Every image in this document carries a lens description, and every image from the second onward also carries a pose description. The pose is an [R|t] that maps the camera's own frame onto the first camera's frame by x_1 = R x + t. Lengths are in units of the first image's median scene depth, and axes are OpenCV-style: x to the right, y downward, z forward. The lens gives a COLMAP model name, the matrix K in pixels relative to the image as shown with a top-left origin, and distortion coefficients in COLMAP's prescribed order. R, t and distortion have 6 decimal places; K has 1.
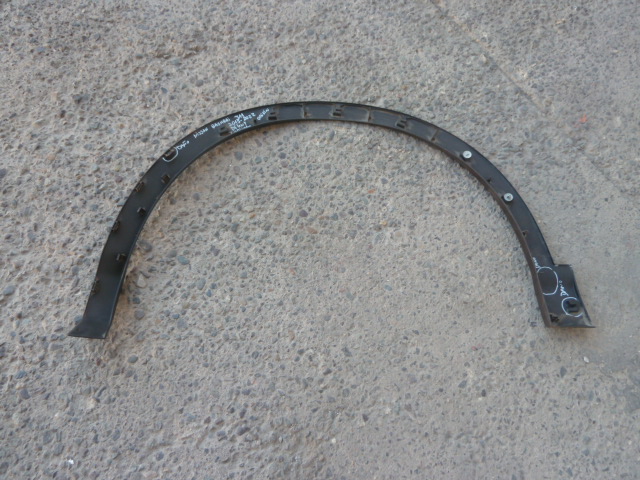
lens RADIAL K [[472.9, 0, 320.0], [0, 472.9, 240.0], [0, 0, 1]] dist [-0.035716, 0.004563]
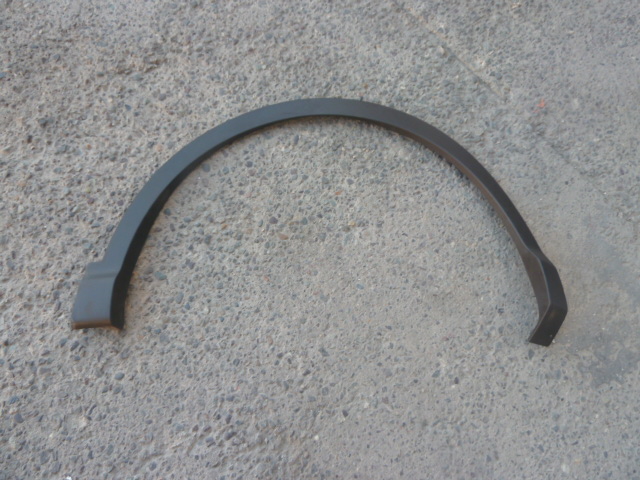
lens RADIAL K [[472.9, 0, 320.0], [0, 472.9, 240.0], [0, 0, 1]] dist [-0.035716, 0.004563]
pose [[0.996734, -0.079851, 0.012077, 0.050842], [0.079274, 0.995950, 0.042412, -0.050089], [-0.015415, -0.041316, 0.999027, -0.029867]]
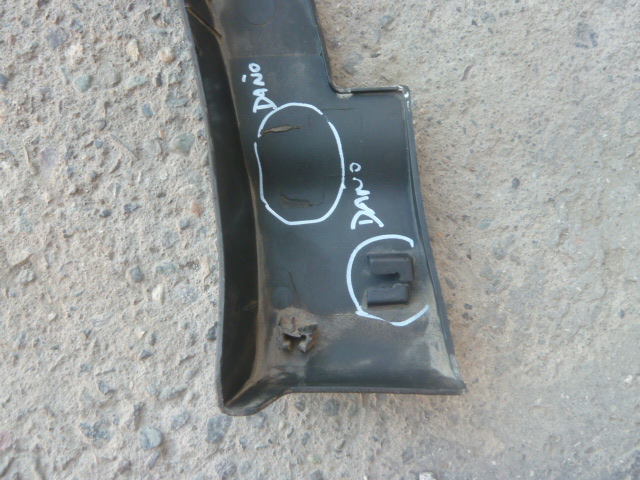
lens RADIAL K [[472.9, 0, 320.0], [0, 472.9, 240.0], [0, 0, 1]] dist [-0.035716, 0.004563]
pose [[0.998980, -0.041739, -0.017216, 0.479179], [0.045064, 0.945277, 0.323143, 0.045235], [0.002787, -0.323589, 0.946194, 0.739232]]
